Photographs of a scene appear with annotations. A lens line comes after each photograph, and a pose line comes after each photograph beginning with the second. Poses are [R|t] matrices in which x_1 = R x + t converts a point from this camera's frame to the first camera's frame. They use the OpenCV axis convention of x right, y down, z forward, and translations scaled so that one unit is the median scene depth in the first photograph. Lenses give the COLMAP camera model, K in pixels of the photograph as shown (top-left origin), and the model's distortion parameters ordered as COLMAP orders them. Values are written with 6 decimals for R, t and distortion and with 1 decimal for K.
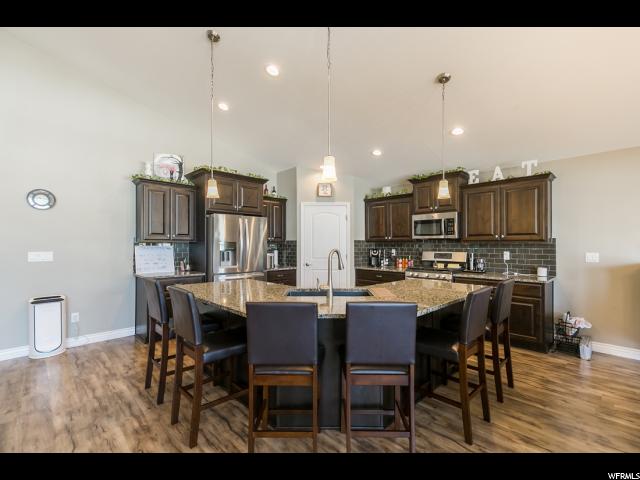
lens RADIAL K [[284.0, 0, 338.7], [0, 284.0, 245.9], [0, 0, 1]] dist [0.014982, 0.000072]
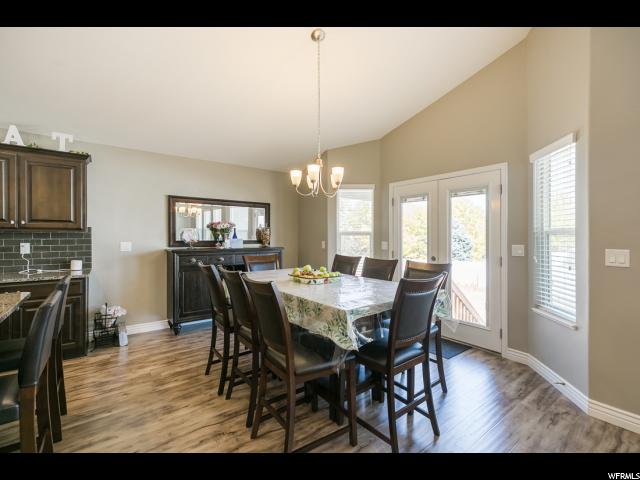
lens RADIAL K [[291.6, 0, 322.4], [0, 291.6, 235.3], [0, 0, 1]] dist [0.001905, 0.000251]
pose [[0.158814, 0.001627, 0.987307, -0.048213], [-0.000300, 0.999999, -0.001600, 0.000644], [-0.987308, -0.000042, 0.158815, 0.100719]]
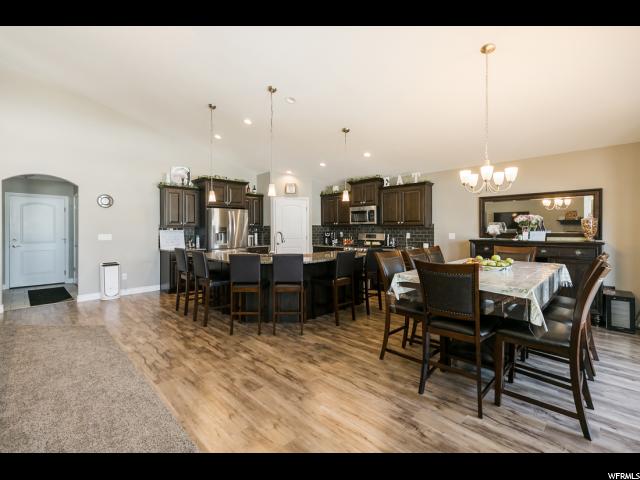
lens RADIAL K [[291.6, 0, 322.4], [0, 291.6, 235.3], [0, 0, 1]] dist [0.001905, 0.000251]
pose [[0.999215, -0.003706, -0.039446, 0.201517], [0.004432, 0.999822, 0.018325, 0.002758], [0.039371, -0.018485, 0.999054, -0.507214]]
